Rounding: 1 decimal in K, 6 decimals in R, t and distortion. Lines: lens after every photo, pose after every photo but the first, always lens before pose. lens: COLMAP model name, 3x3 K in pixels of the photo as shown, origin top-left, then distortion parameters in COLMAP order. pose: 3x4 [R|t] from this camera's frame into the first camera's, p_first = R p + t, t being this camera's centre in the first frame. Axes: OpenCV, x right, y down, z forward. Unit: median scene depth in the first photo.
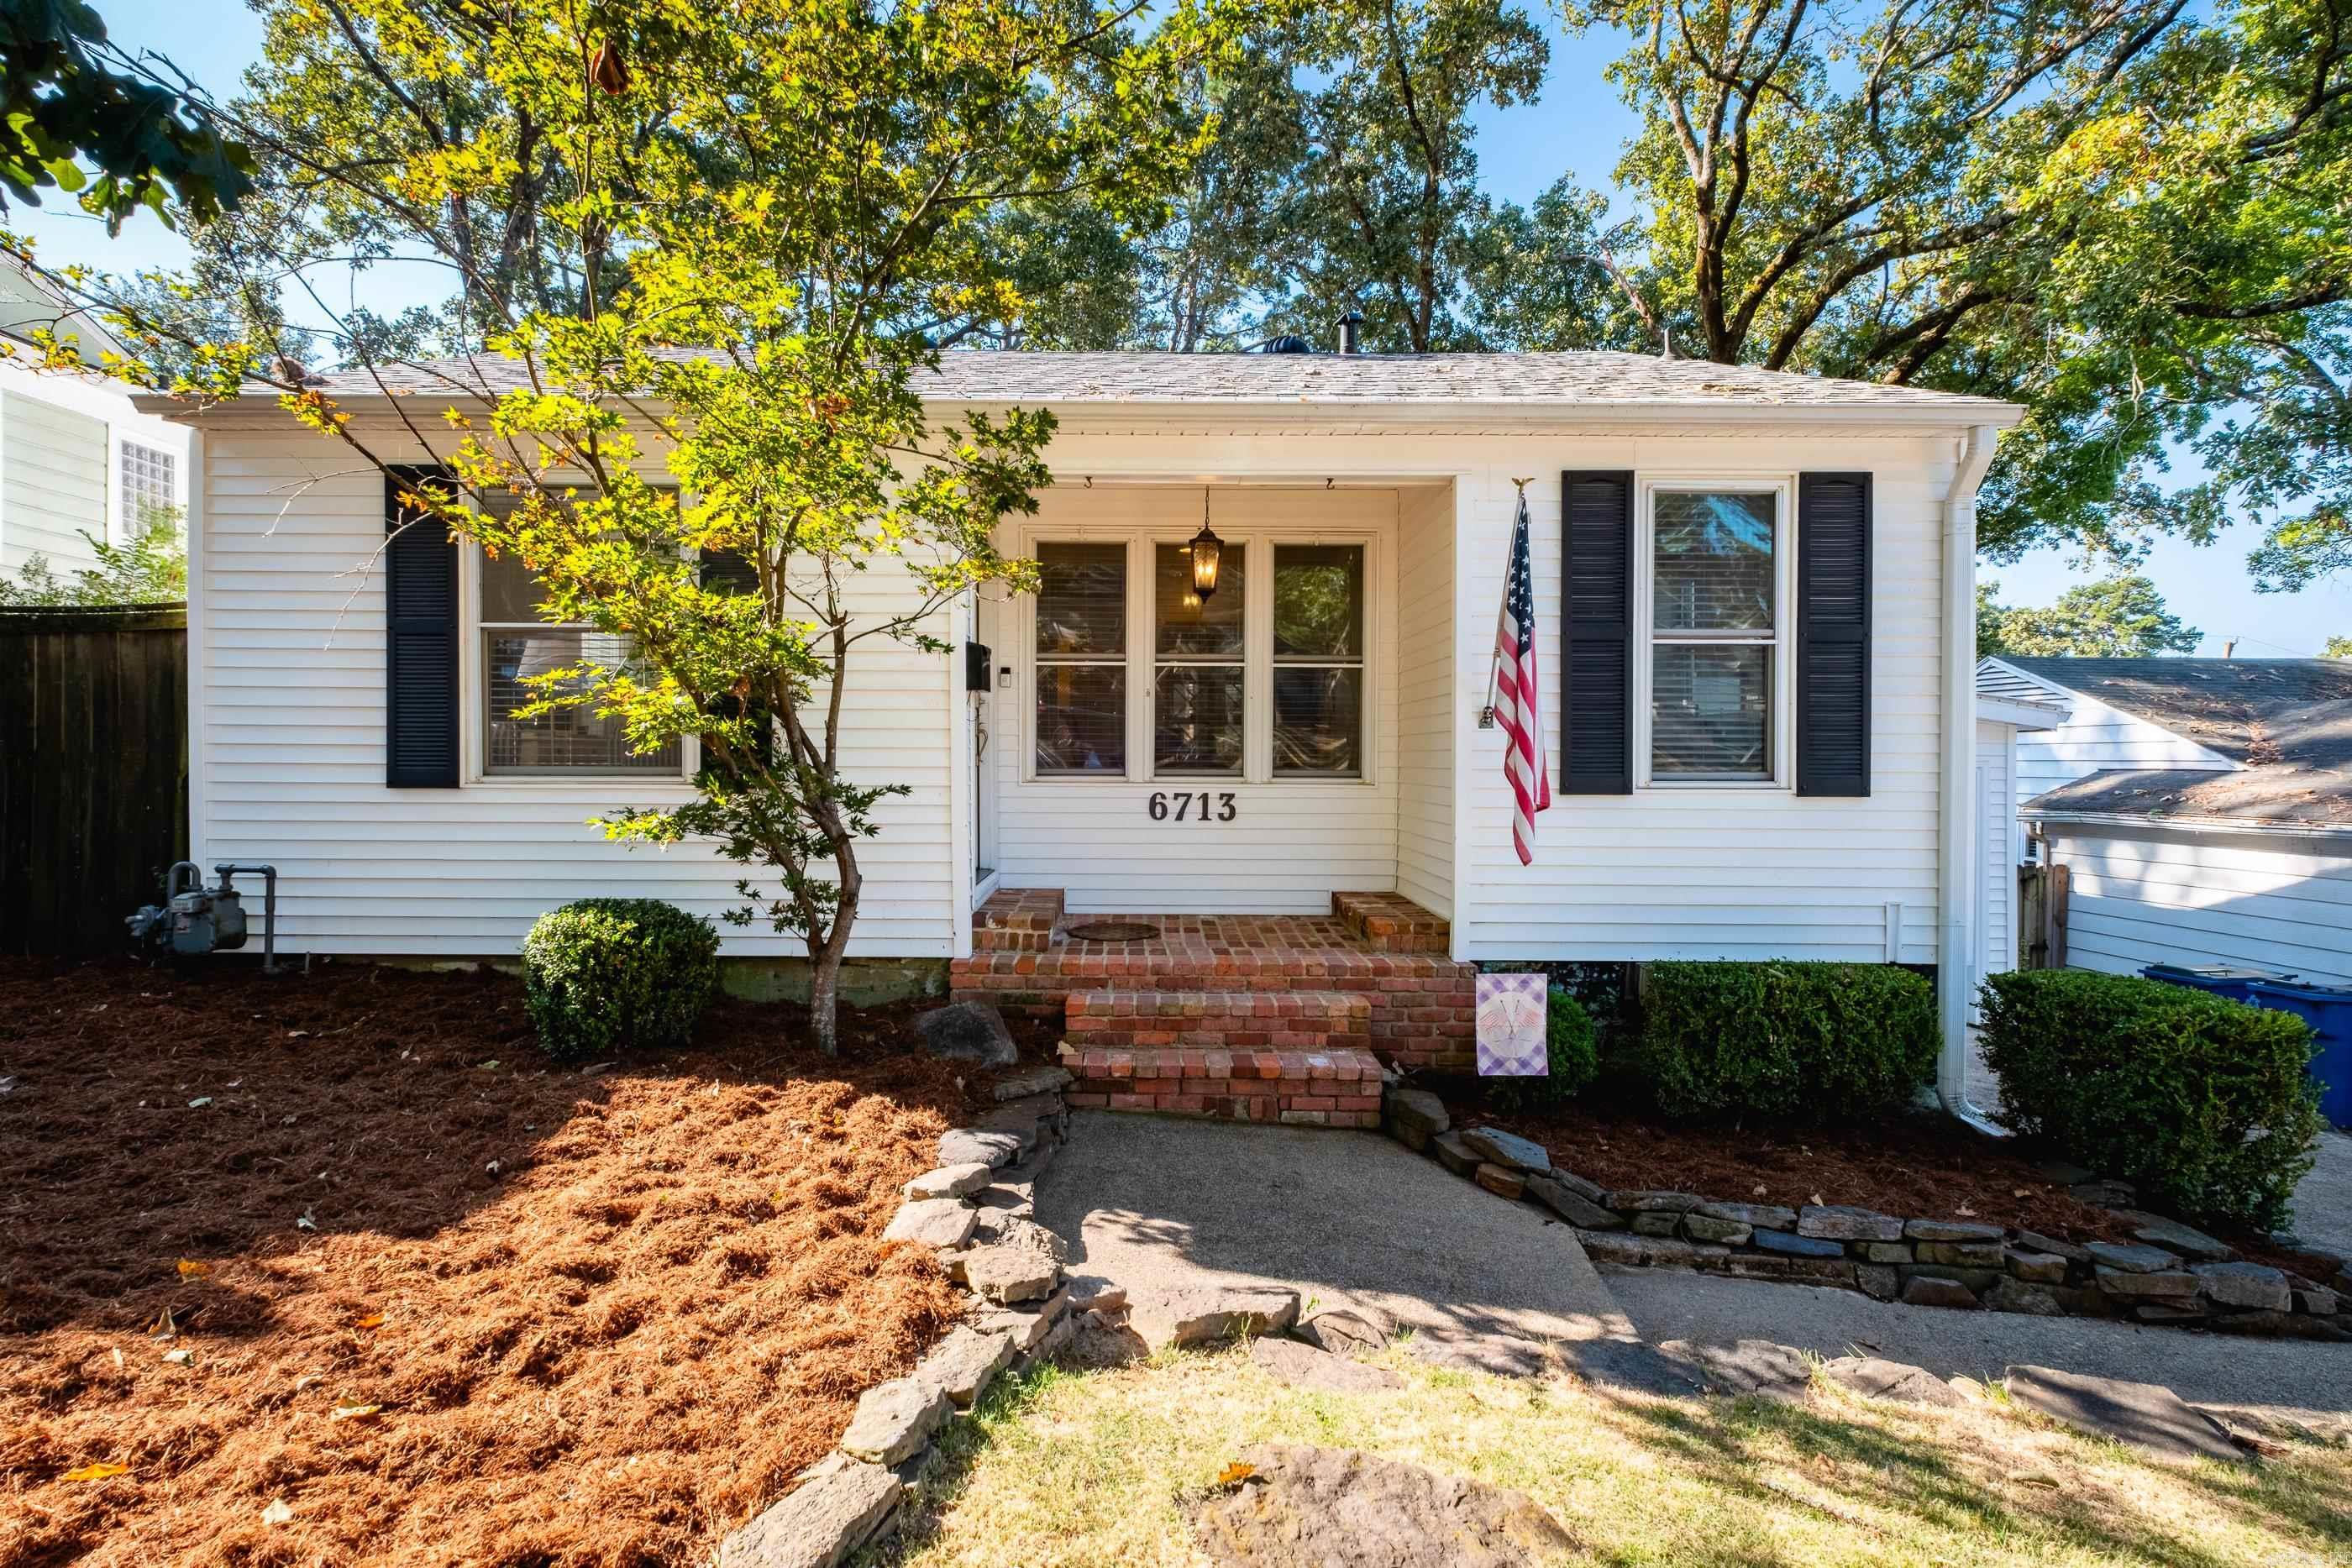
lens RADIAL K [[1010.0, 0, 1208.0], [0, 1010.0, 772.4], [0, 0, 1]] dist [-0.000017, -0.000357]
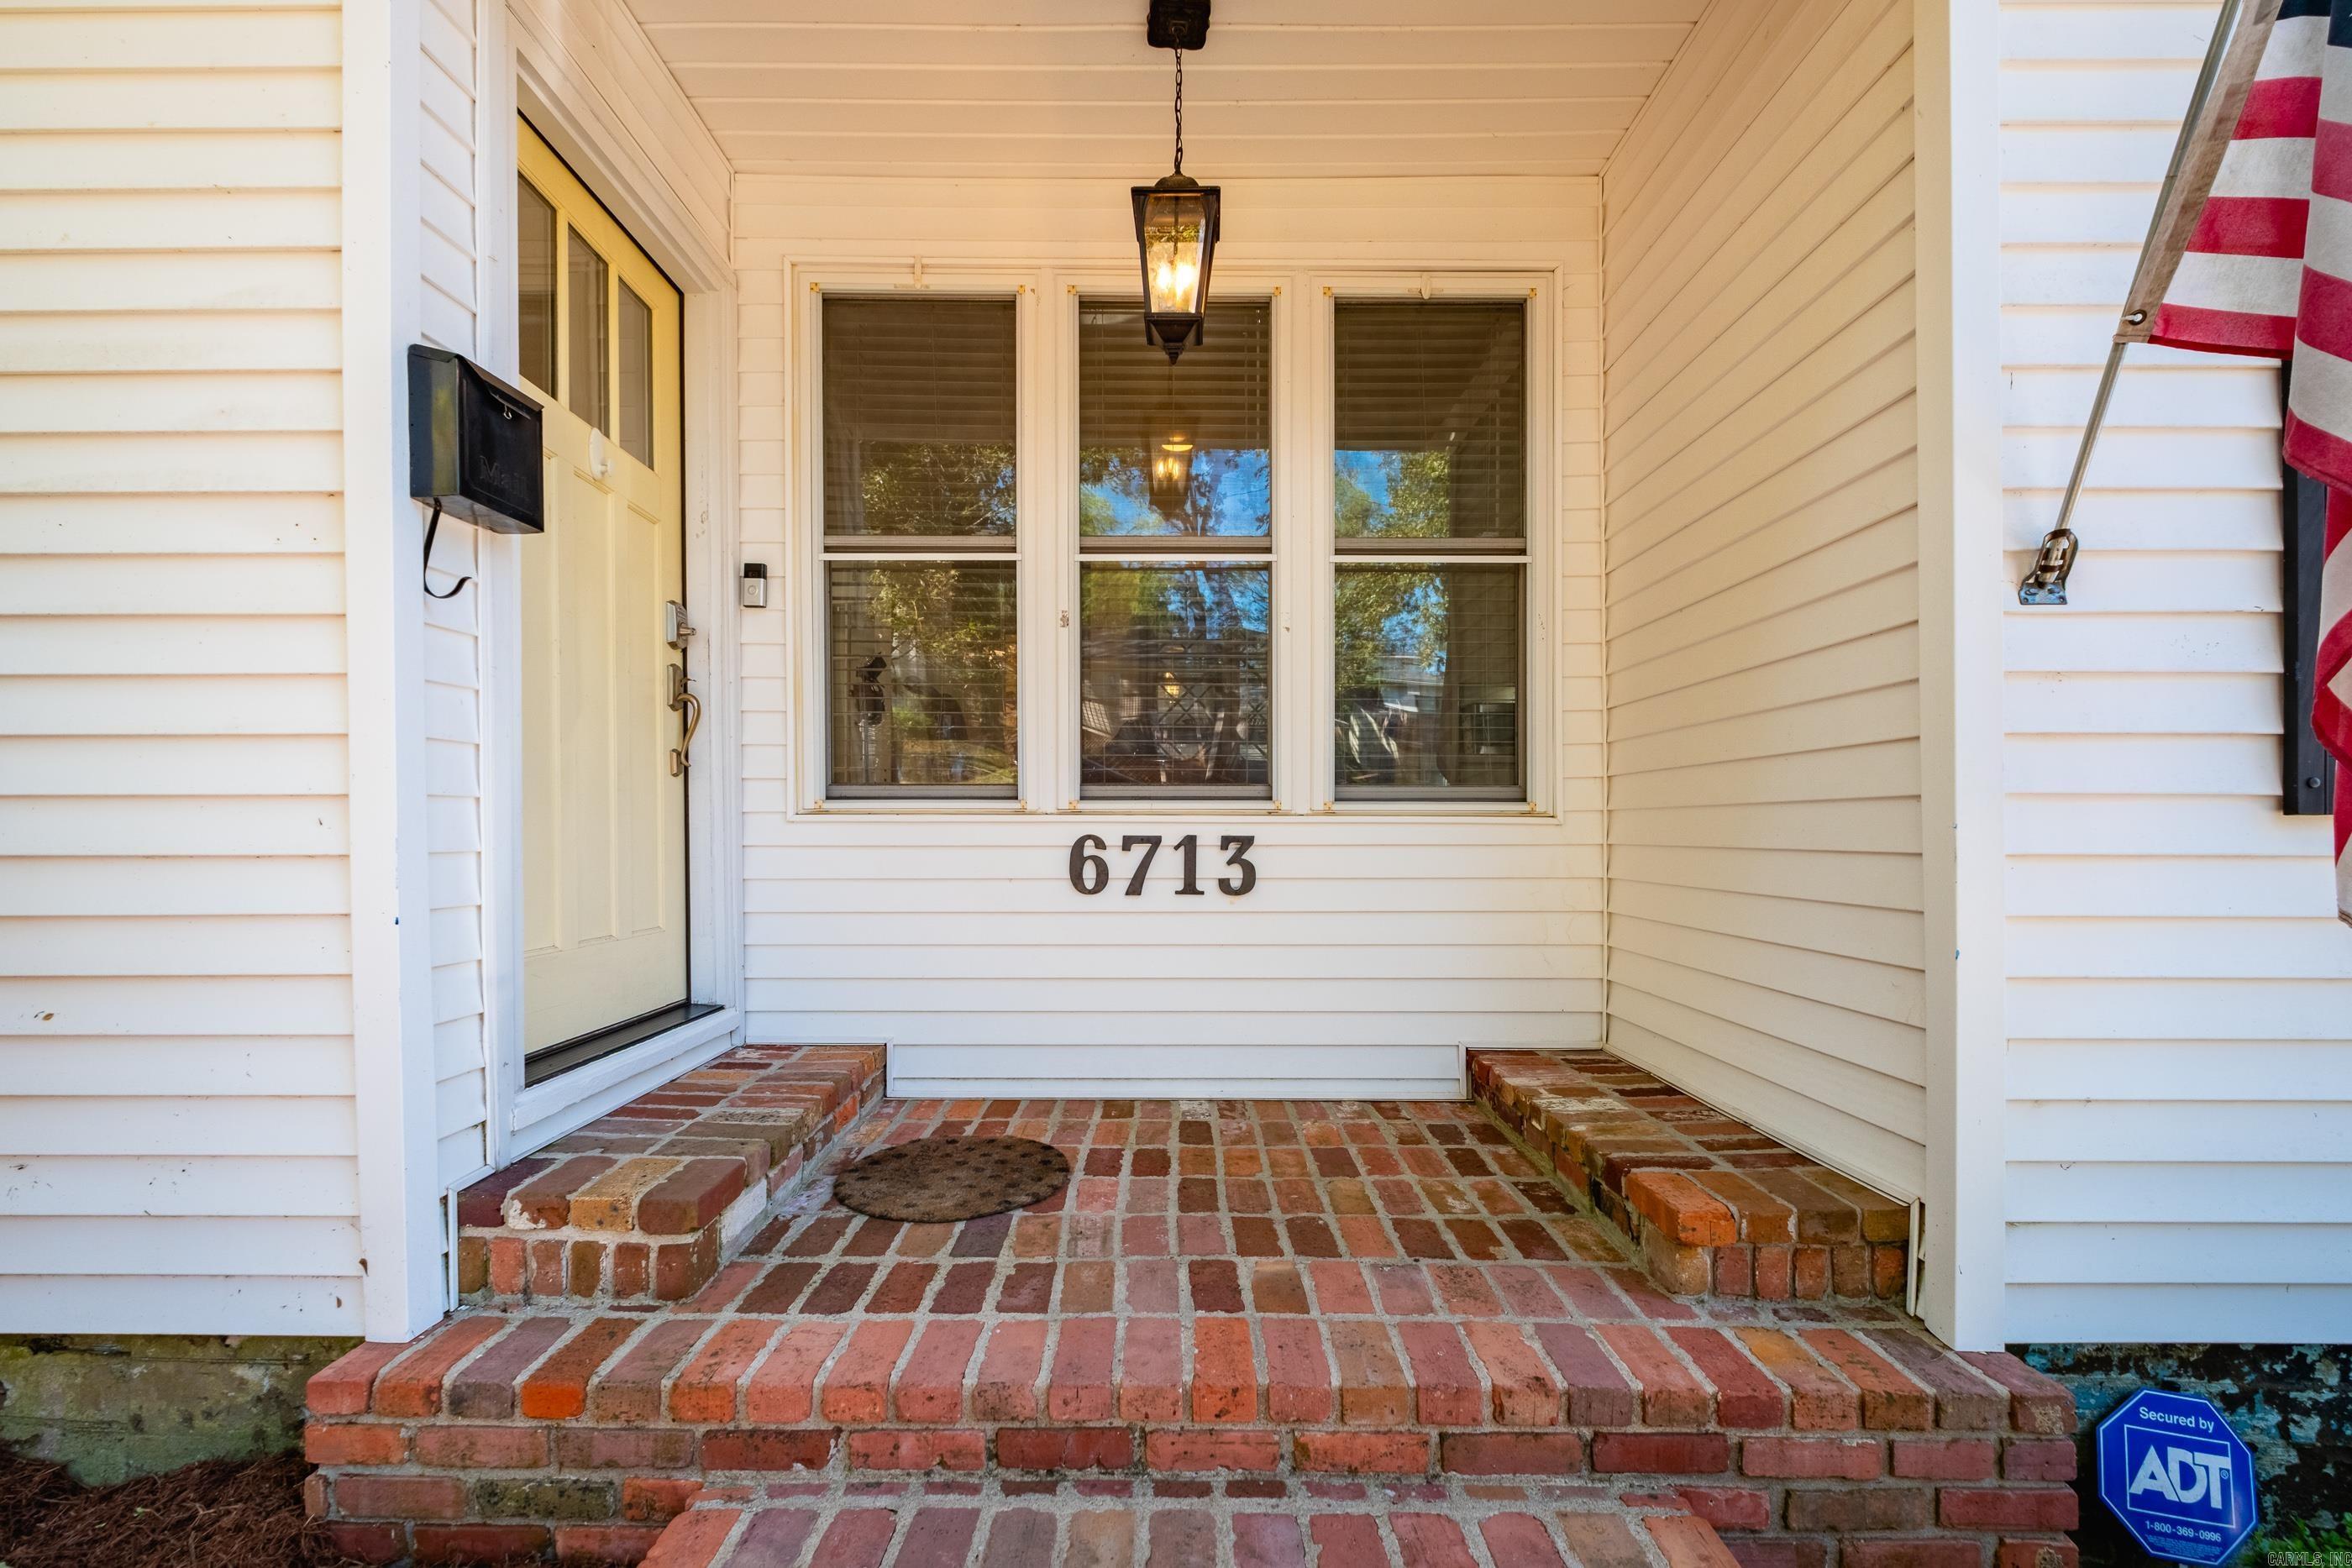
lens RADIAL K [[1028.5, 0, 1174.8], [0, 1028.5, 782.0], [0, 0, 1]] dist [0.004736, -0.004123]
pose [[0.998473, -0.005753, -0.054936, 0.016194], [0.002848, 0.998600, -0.052816, 0.021008], [0.055163, 0.052579, 0.997092, 0.533005]]
